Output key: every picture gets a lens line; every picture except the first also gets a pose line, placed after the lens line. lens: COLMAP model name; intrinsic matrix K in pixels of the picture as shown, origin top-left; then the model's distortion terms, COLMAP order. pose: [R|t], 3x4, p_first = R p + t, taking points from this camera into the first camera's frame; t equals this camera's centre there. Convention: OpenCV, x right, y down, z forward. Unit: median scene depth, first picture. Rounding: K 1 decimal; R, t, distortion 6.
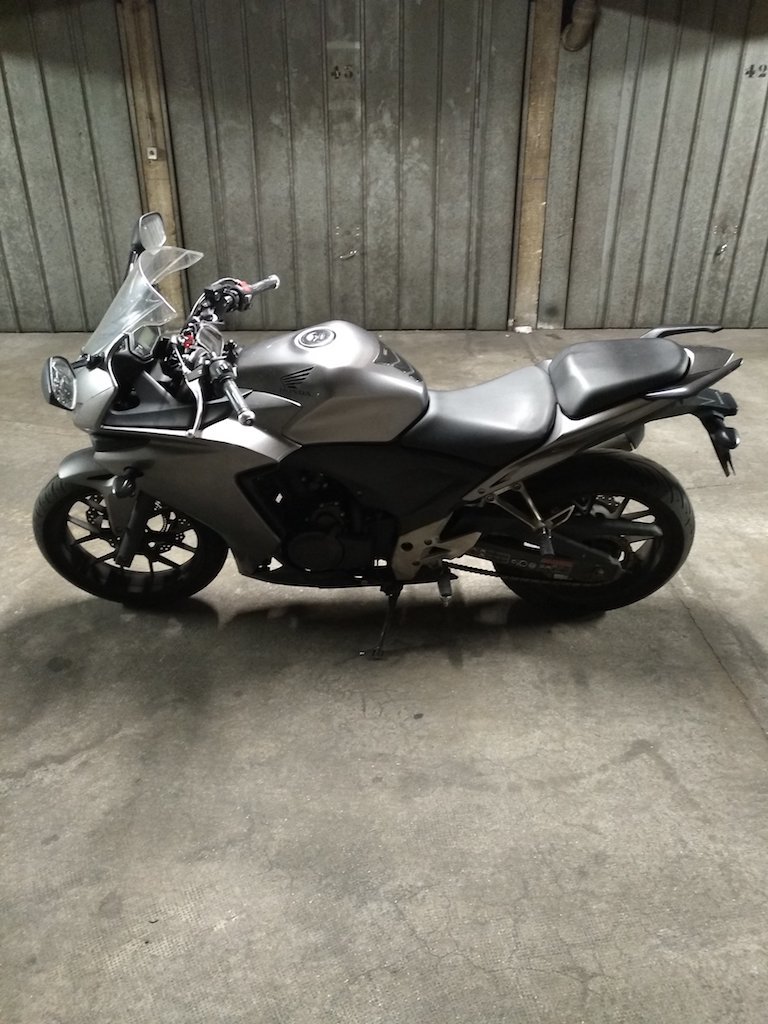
lens RADIAL K [[809.0, 0, 379.9], [0, 809.0, 513.7], [0, 0, 1]] dist [-0.027865, 0.090967]
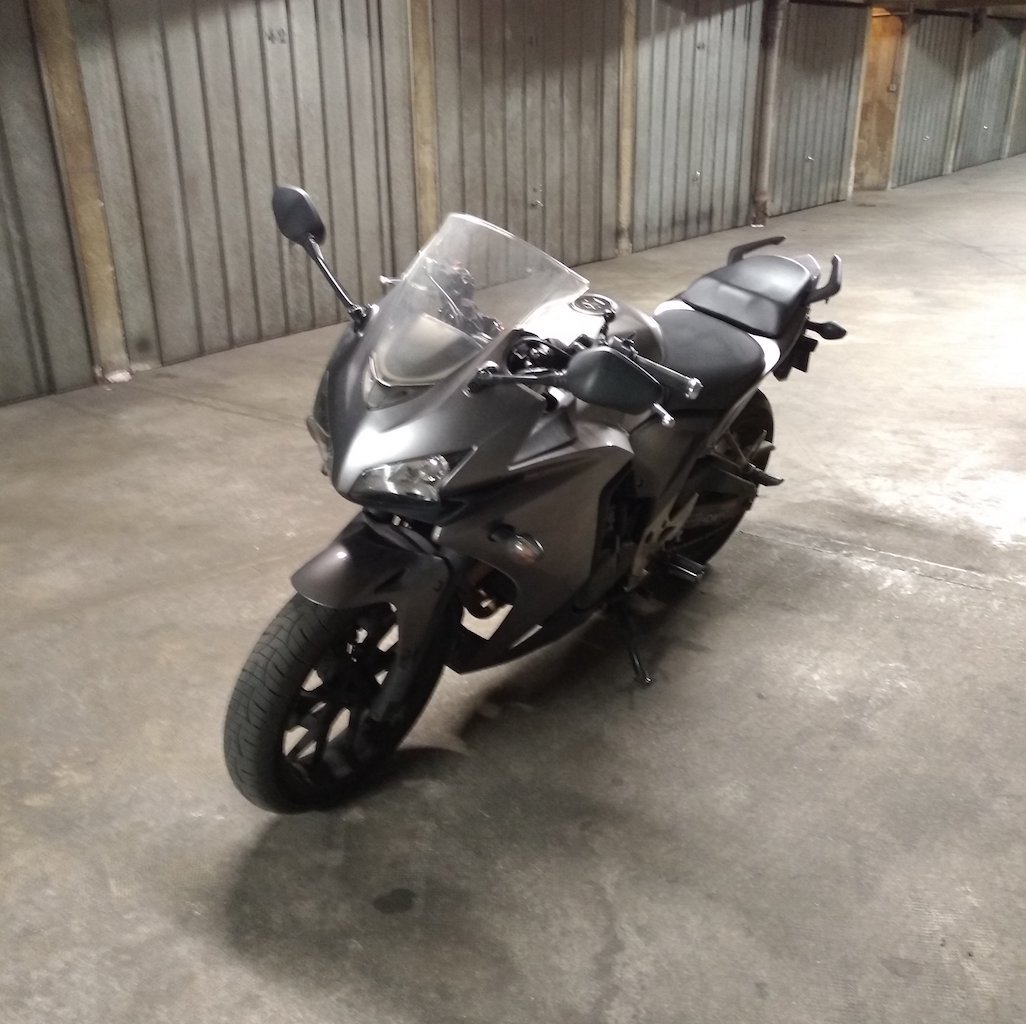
lens RADIAL K [[1083.2, 0, 506.5], [0, 1083.2, 562.1], [0, 0, 1]] dist [-0.047315, 0.132586]
pose [[0.607833, -0.334045, 0.720384, -0.783683], [0.380479, 0.918807, 0.105020, -0.098836], [-0.696975, 0.210256, 0.685578, 0.289241]]
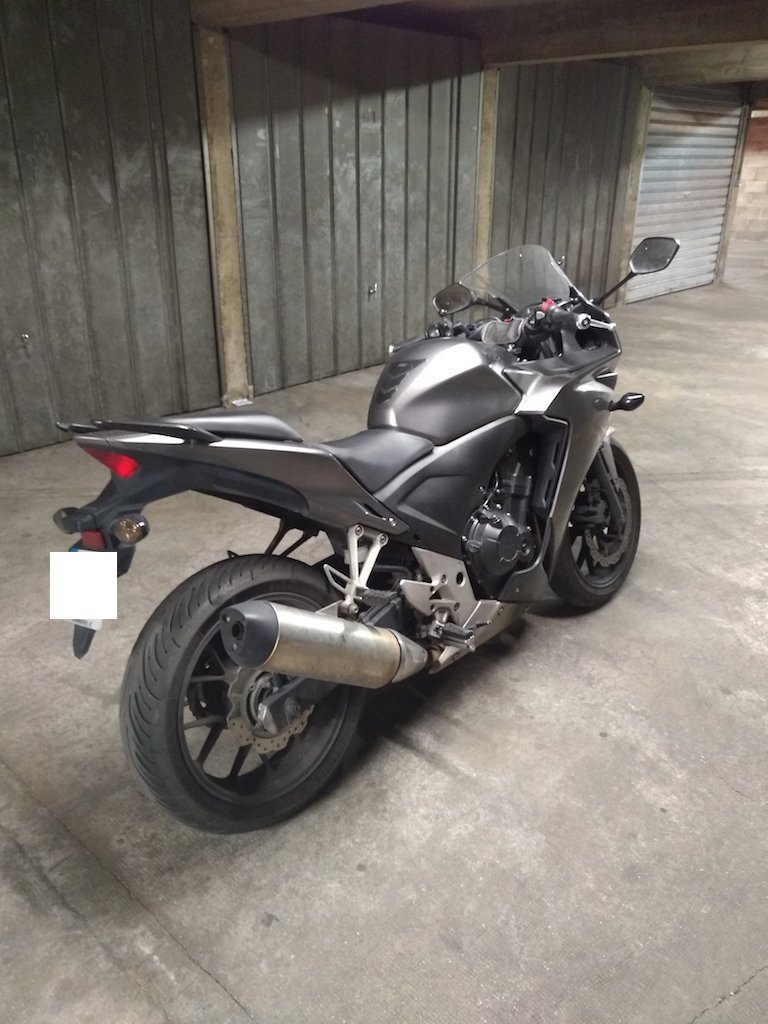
lens RADIAL K [[809.0, 0, 379.9], [0, 809.0, 513.7], [0, 0, 1]] dist [-0.027865, 0.090967]
pose [[-0.683497, 0.288643, -0.670460, 0.589163], [-0.343518, 0.683240, 0.644343, -0.557570], [0.644070, 0.670722, -0.367839, 1.162865]]
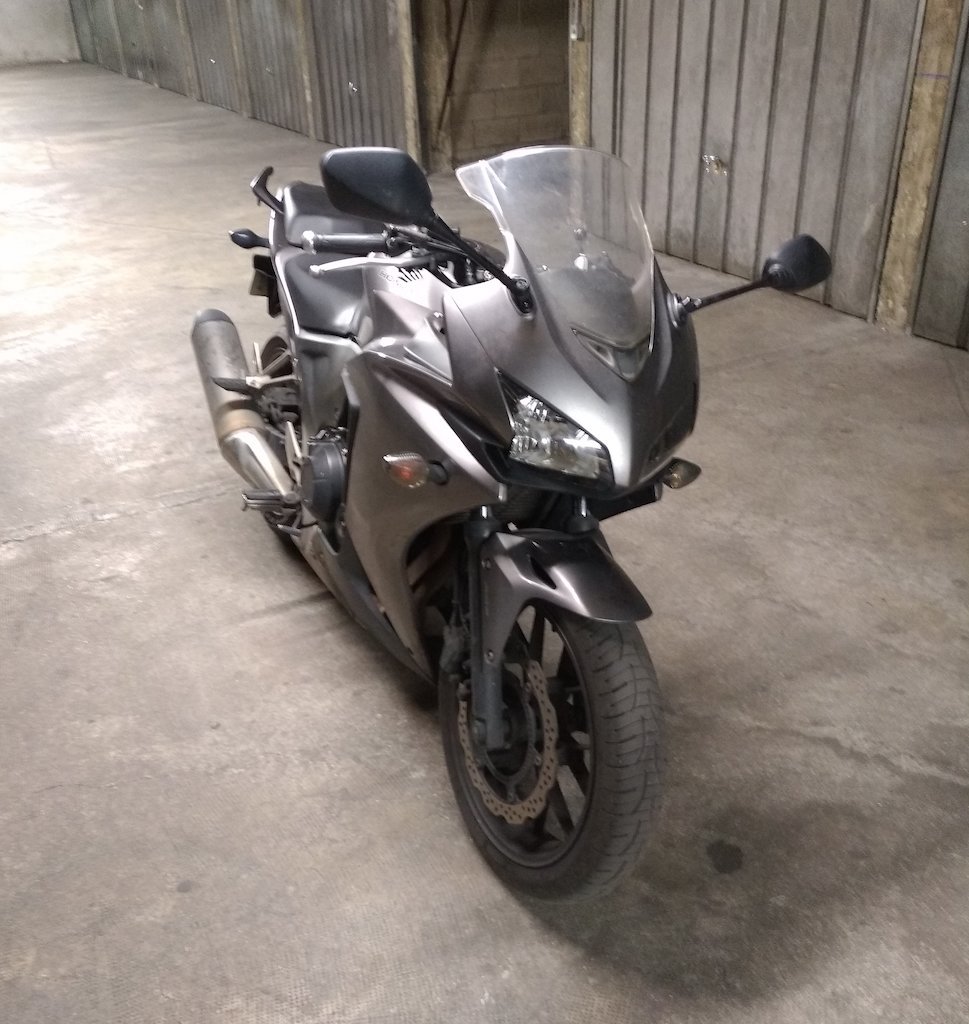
lens RADIAL K [[1031.9, 0, 481.4], [0, 1031.9, 551.2], [0, 0, 1]] dist [-0.048400, 0.139241]
pose [[-0.450410, -0.423163, 0.786170, -0.754359], [0.445413, 0.656642, 0.608628, -0.471281], [-0.773782, 0.624303, -0.107276, 0.989025]]
